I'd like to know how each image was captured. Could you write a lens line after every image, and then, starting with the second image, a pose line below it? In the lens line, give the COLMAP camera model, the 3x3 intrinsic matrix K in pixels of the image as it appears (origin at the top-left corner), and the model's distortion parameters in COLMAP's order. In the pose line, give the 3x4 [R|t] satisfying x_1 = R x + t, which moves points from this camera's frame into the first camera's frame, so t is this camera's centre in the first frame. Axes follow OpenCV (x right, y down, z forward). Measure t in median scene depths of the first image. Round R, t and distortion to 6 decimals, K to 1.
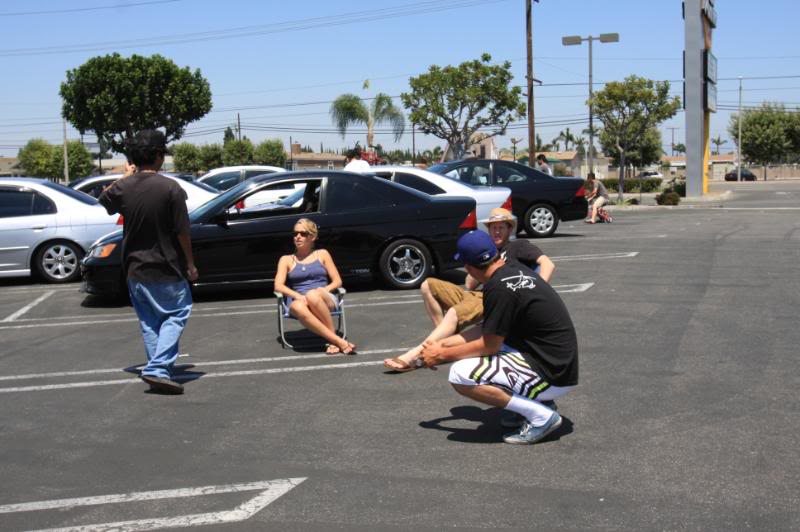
lens RADIAL K [[973.2, 0, 400.0], [0, 973.2, 266.0], [0, 0, 1]] dist [-0.028951, 0.052000]
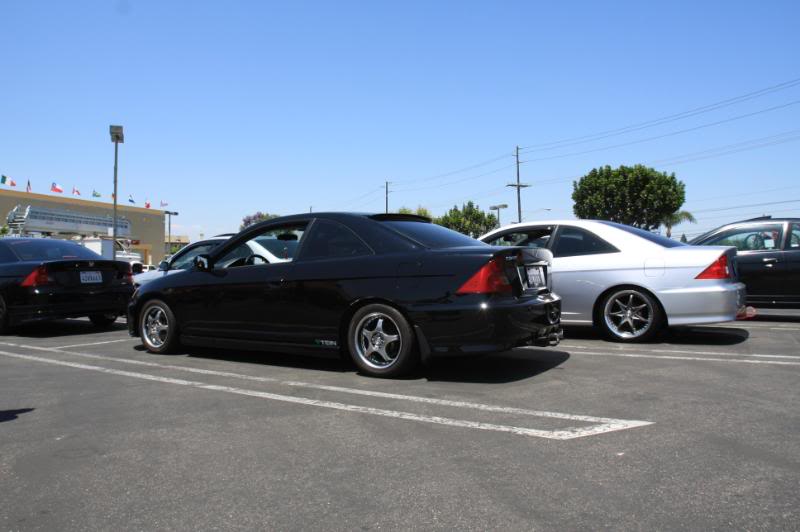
lens RADIAL K [[619.0, 0, 400.0], [0, 619.0, 266.0], [0, 0, 1]] dist [-0.054636, -0.000435]
pose [[0.730921, 0.022246, -0.682100, 0.086844], [-0.081066, 0.995223, -0.054409, -0.008690], [0.677631, 0.095064, 0.729232, 0.190244]]
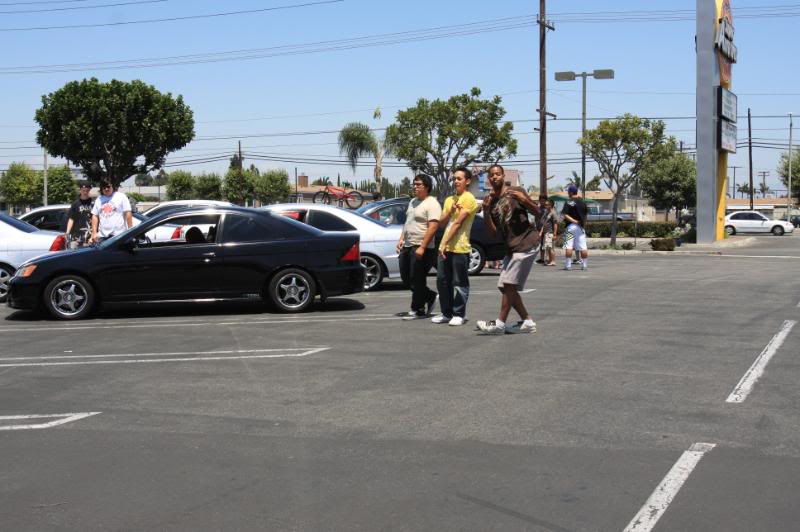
lens RADIAL K [[1121.0, 0, 400.0], [0, 1121.0, 266.0], [0, 0, 1]] dist [0.011327, -0.113208]
pose [[0.999181, 0.025246, -0.031632, 0.047621], [-0.026656, 0.998632, -0.044985, 0.006831], [0.030453, 0.045792, 0.998487, -0.082892]]
